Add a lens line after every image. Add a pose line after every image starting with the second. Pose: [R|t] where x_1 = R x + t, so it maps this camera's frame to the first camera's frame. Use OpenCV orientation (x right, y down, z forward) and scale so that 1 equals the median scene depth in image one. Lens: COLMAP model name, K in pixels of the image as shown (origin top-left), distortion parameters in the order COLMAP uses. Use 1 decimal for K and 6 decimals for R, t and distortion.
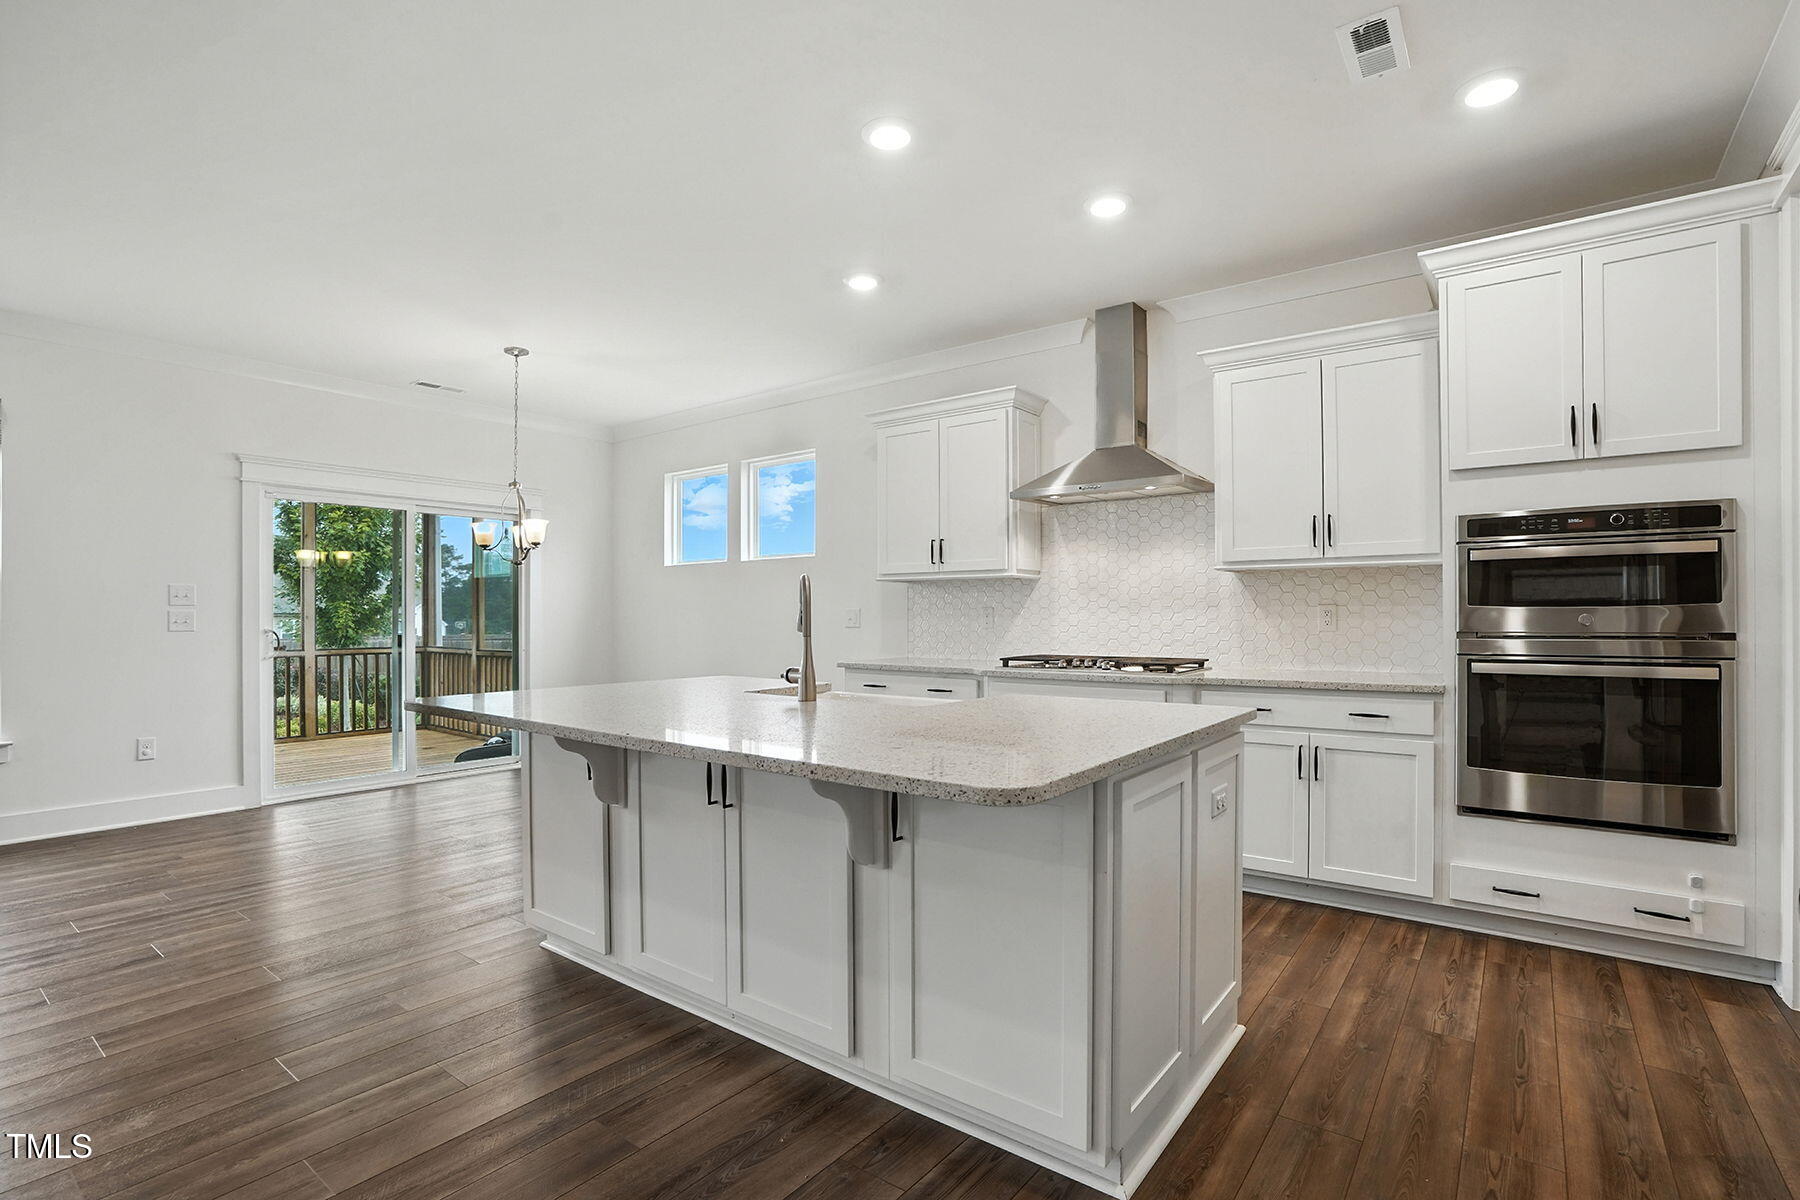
lens RADIAL K [[842.7, 0, 896.8], [0, 842.7, 614.2], [0, 0, 1]] dist [-0.040176, 0.006687]
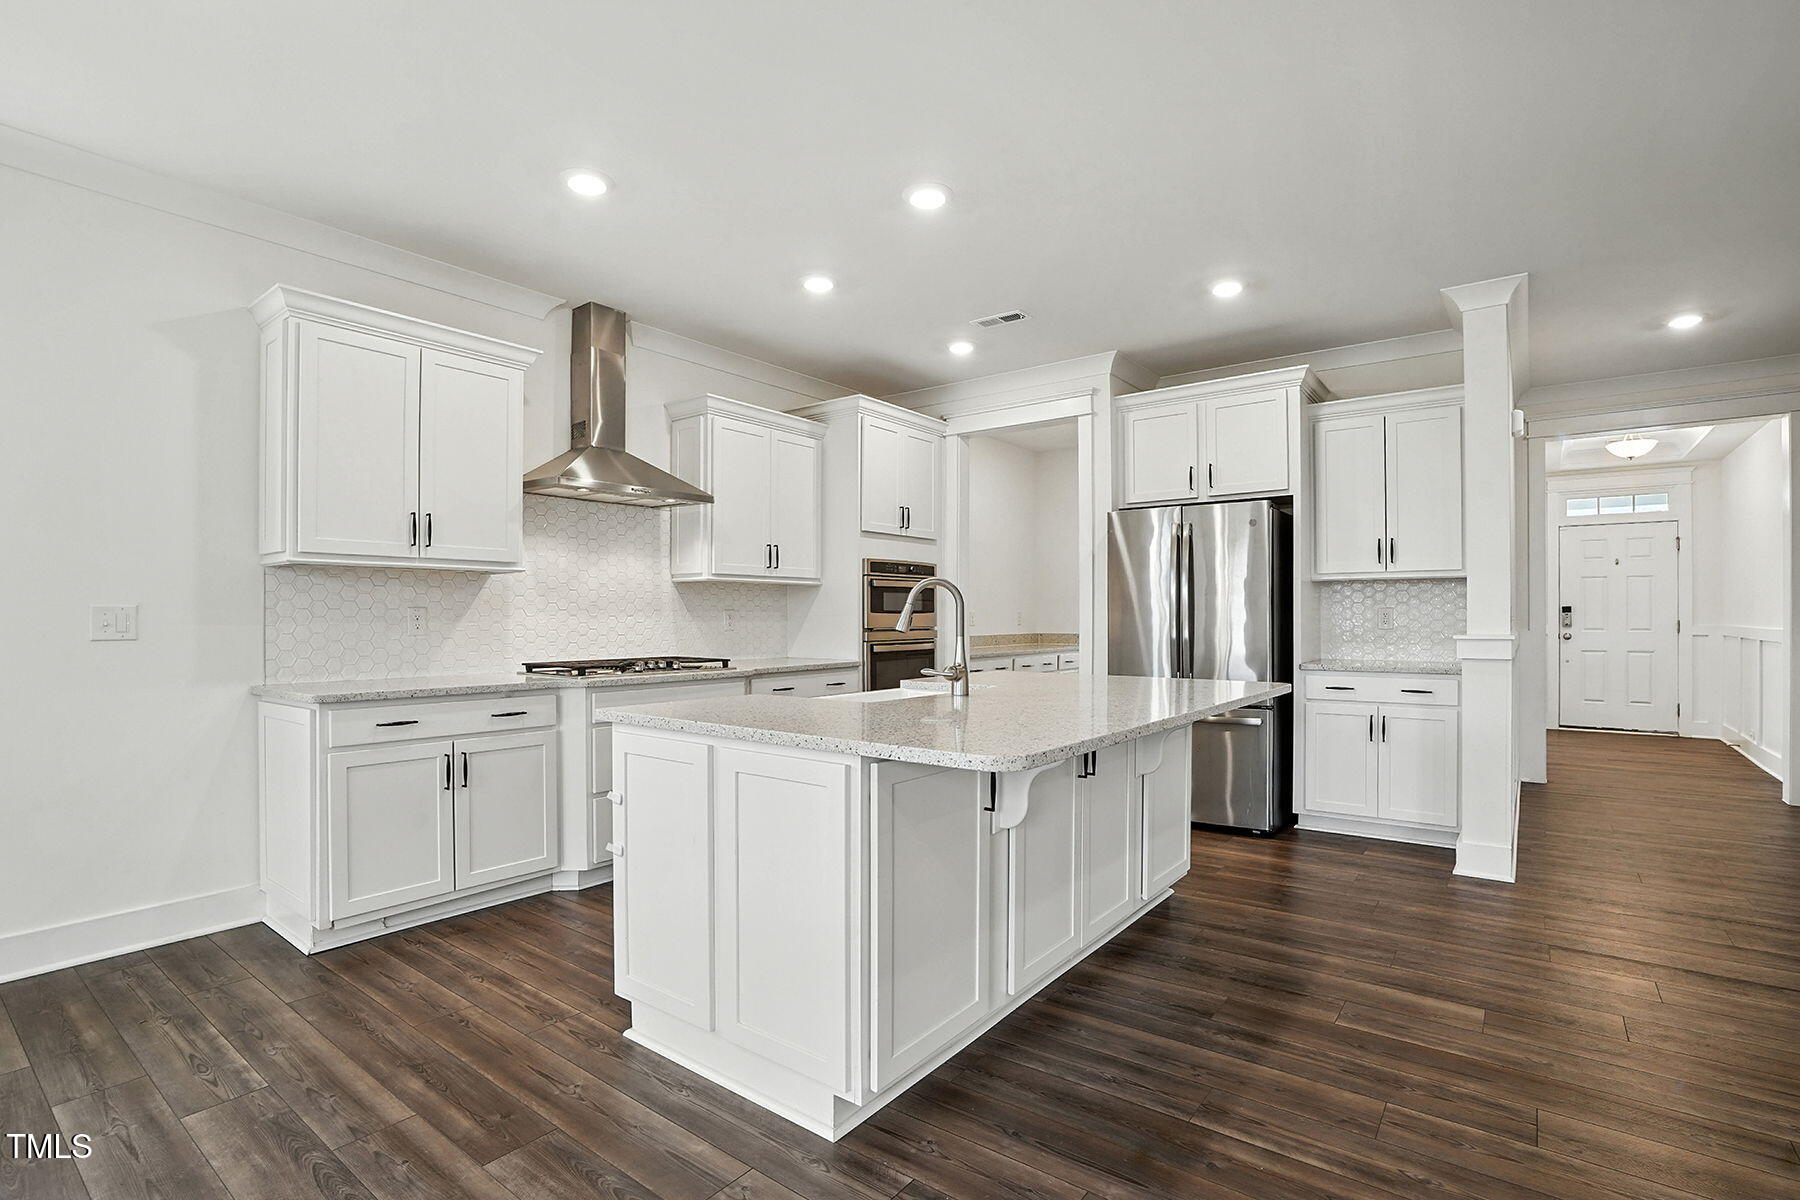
lens RADIAL K [[842.7, 0, 909.8], [0, 842.7, 604.6], [0, 0, 1]] dist [-0.040176, 0.006687]
pose [[0.009142, 0.023354, 0.999685, -0.875377], [0.006016, 0.999708, -0.023410, 0.012725], [-0.999940, 0.006228, 0.008999, 0.774550]]
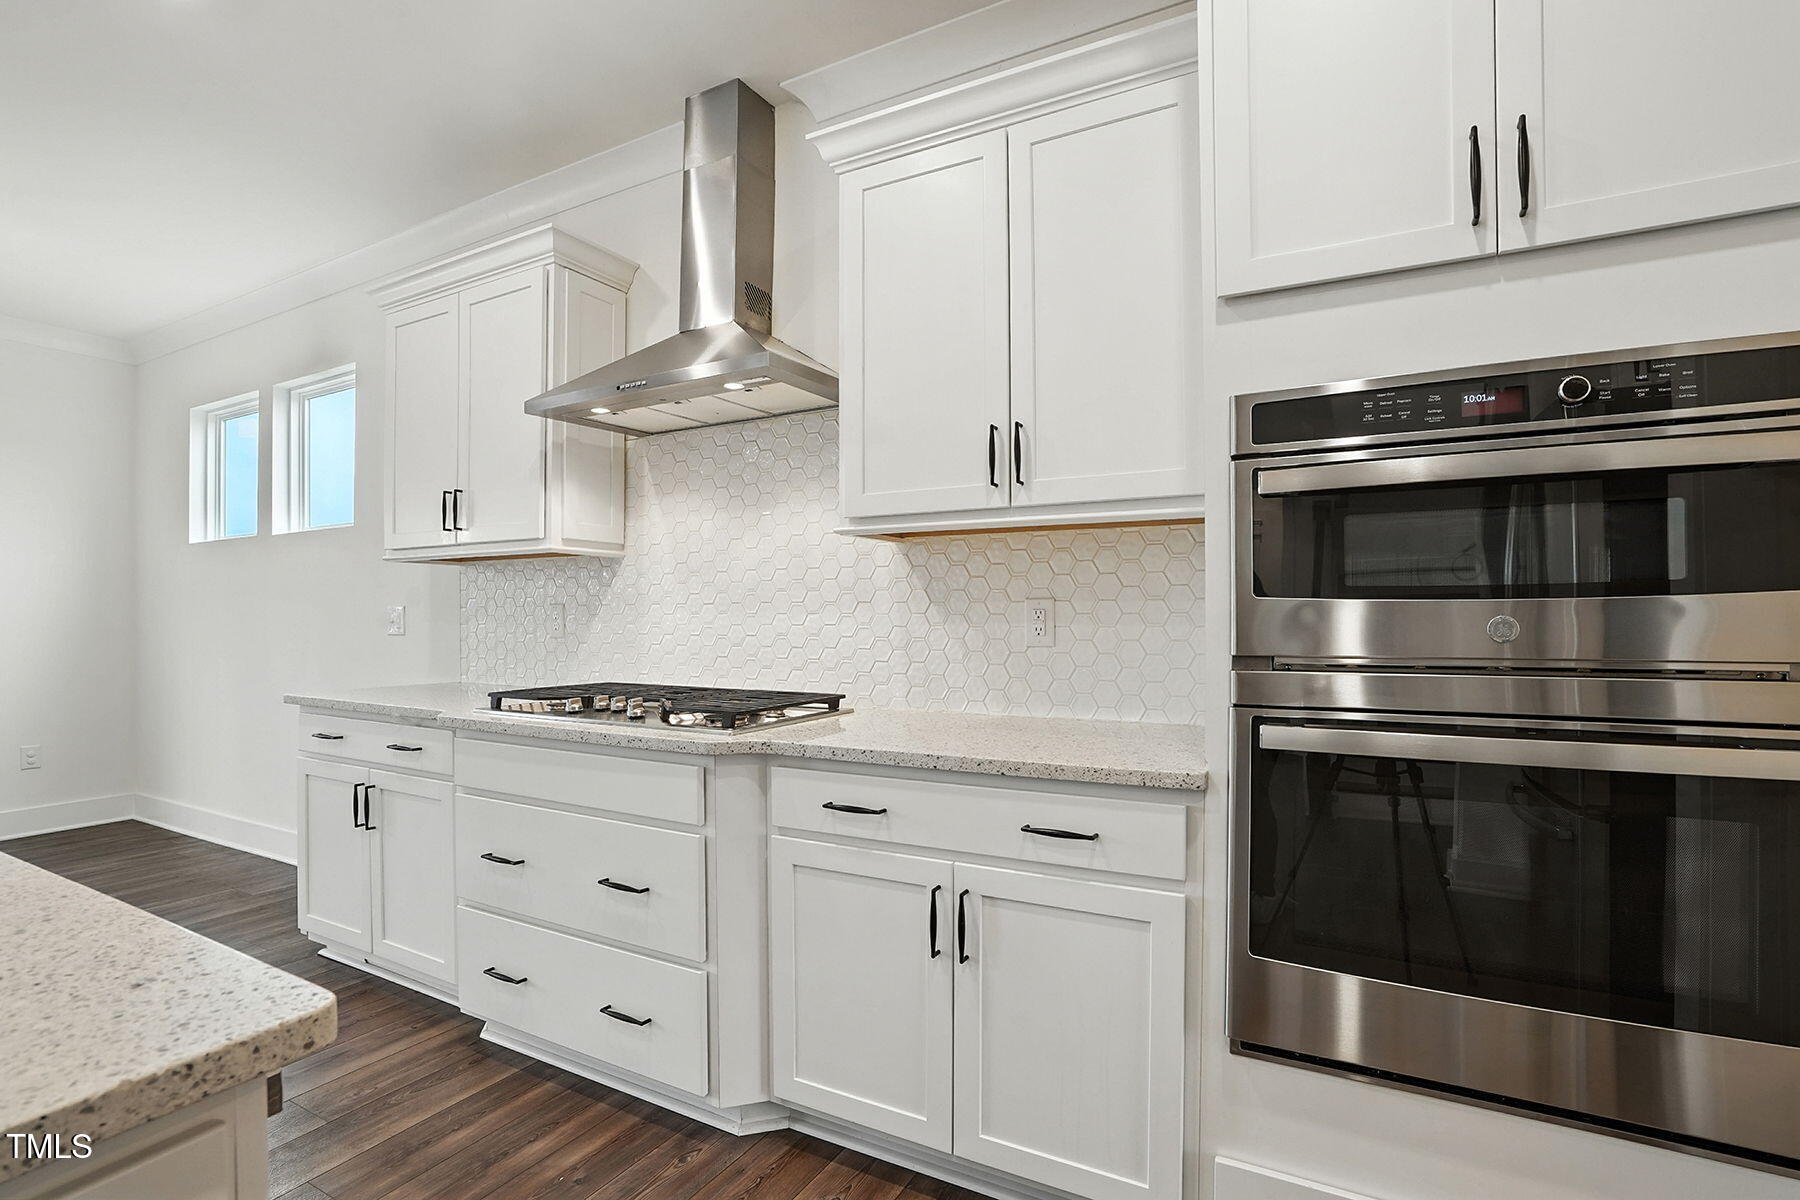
lens RADIAL K [[842.7, 0, 895.4], [0, 842.7, 614.8], [0, 0, 1]] dist [-0.040176, 0.006687]
pose [[0.989615, 0.003633, 0.143700, 0.373170], [-0.003072, 0.999987, -0.004124, 0.001949], [-0.143713, 0.003640, 0.989613, 0.499301]]
